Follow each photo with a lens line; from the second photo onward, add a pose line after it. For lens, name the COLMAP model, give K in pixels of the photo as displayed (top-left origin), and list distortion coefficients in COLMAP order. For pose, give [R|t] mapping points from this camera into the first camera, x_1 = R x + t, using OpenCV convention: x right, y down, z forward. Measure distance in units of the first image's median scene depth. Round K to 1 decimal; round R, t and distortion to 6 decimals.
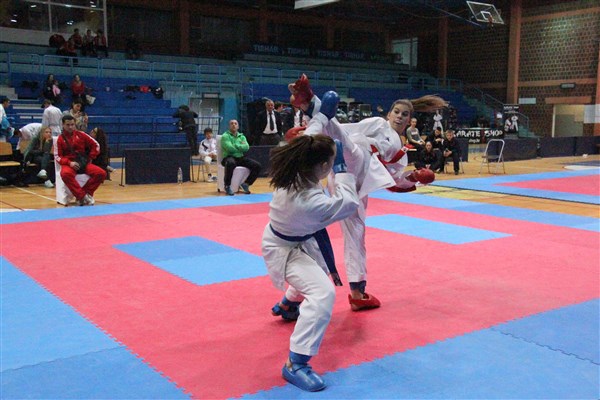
lens RADIAL K [[675.1, 0, 298.8], [0, 675.1, 189.8], [0, 0, 1]] dist [-0.061044, 0.416225]
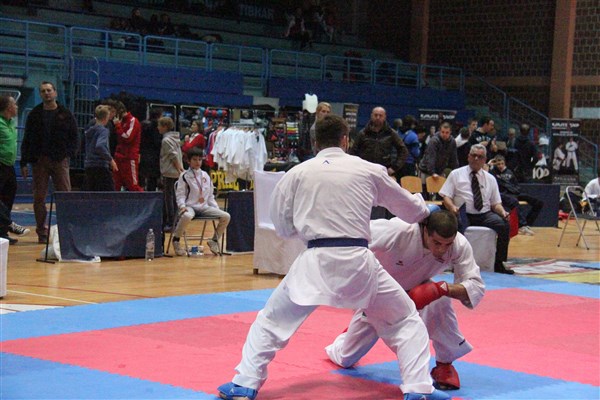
lens RADIAL K [[1421.9, 0, 300.3], [0, 1421.9, 191.0], [0, 0, 1]] dist [0.506149, 0.744840]
pose [[0.978838, 0.024263, 0.203195, -0.117859], [-0.011226, 0.997818, -0.065070, 0.003800], [-0.204330, 0.061412, 0.976974, -0.050084]]
